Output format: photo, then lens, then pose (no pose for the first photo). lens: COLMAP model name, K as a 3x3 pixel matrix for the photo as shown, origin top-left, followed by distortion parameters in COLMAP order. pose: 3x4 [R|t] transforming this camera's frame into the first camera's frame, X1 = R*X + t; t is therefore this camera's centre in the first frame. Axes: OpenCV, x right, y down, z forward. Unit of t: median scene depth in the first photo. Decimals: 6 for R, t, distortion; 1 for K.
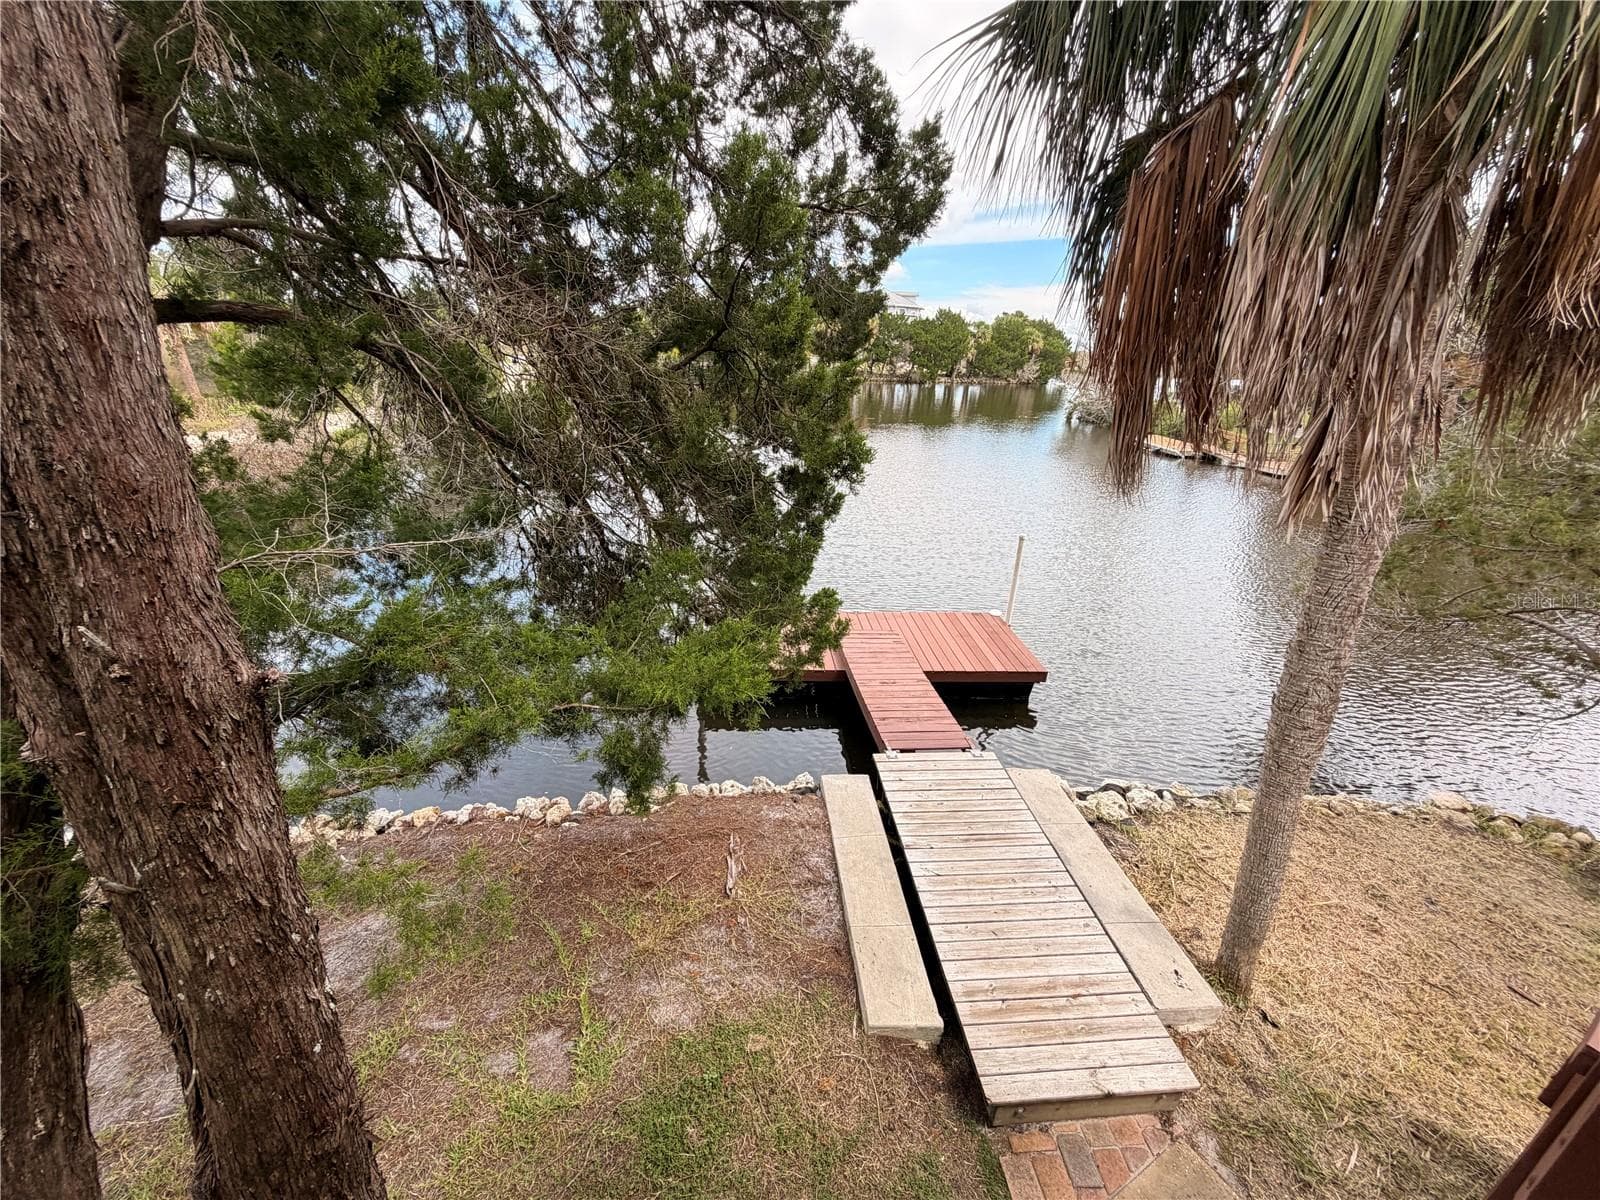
lens RADIAL K [[645.0, 0, 805.3], [0, 645.0, 601.7], [0, 0, 1]] dist [-0.001963, 0.000629]
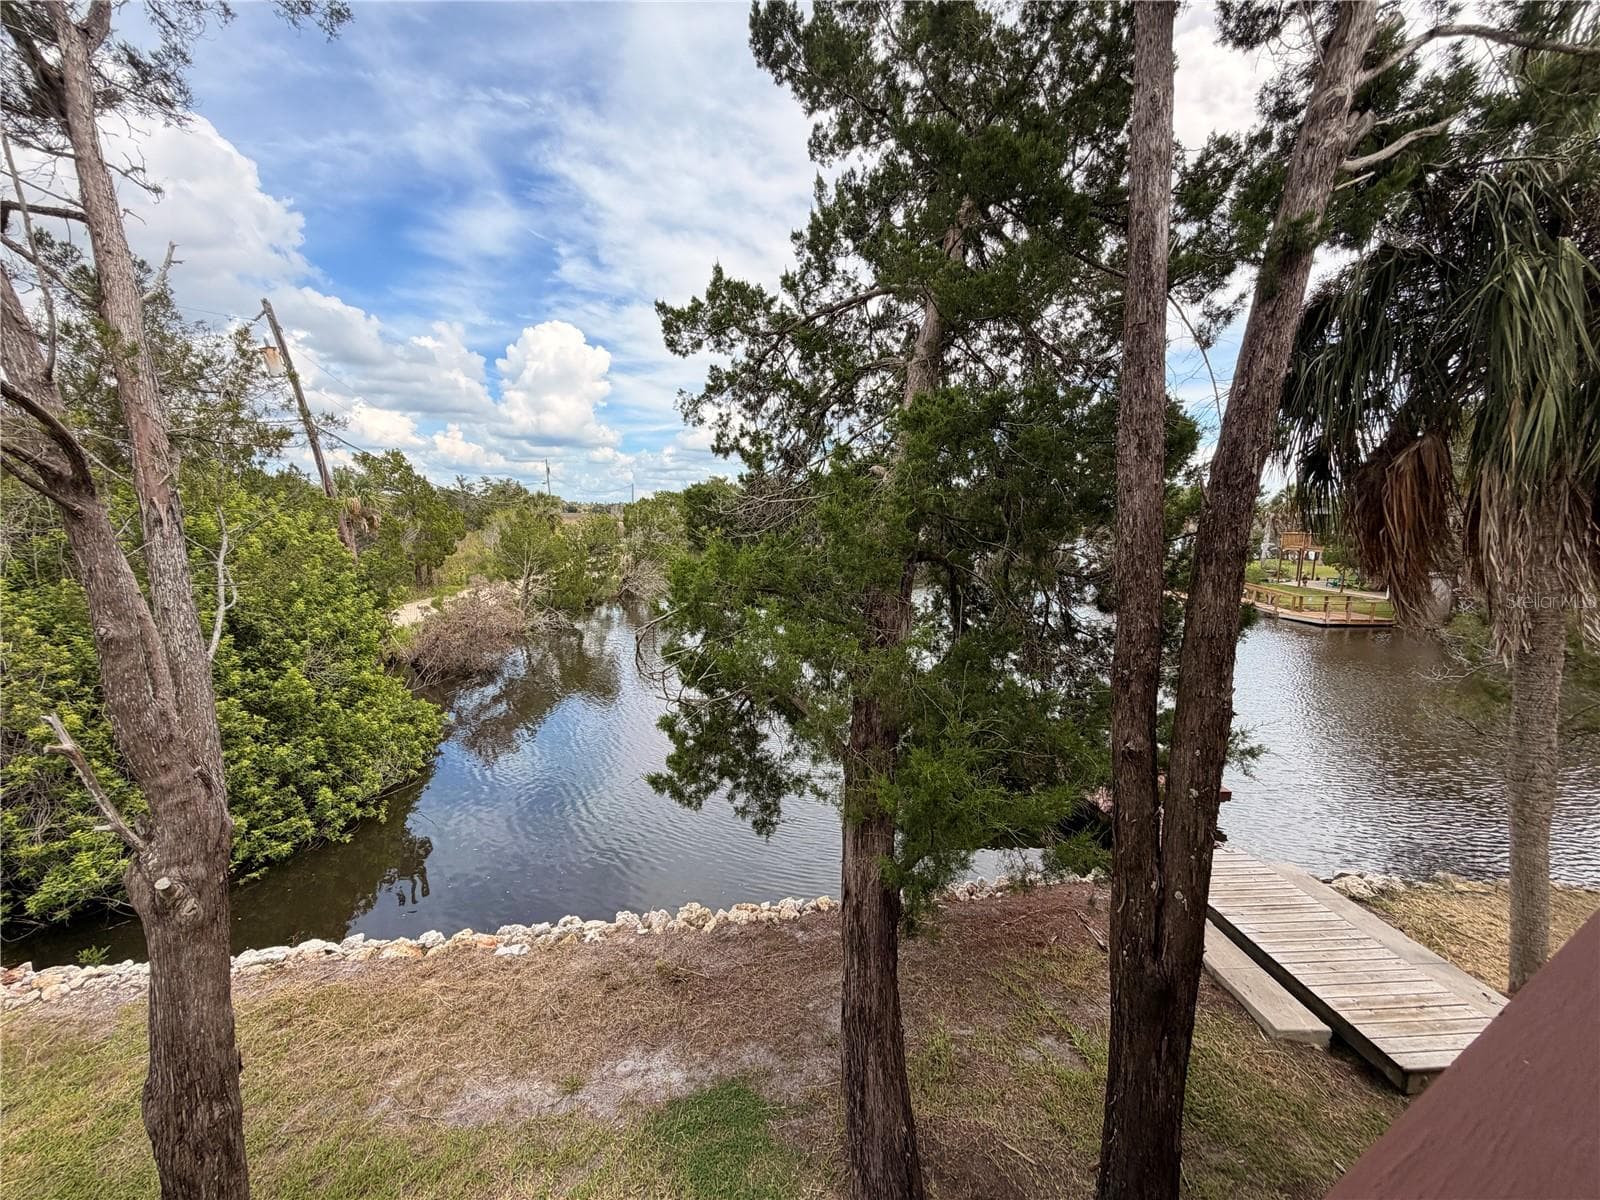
lens RADIAL K [[645.0, 0, 796.3], [0, 645.0, 601.6], [0, 0, 1]] dist [-0.001963, 0.000629]
pose [[0.999464, -0.028514, -0.016061, -0.856240], [0.023628, 0.968299, -0.248673, 0.098986], [0.022642, 0.248160, 0.968454, -0.551018]]
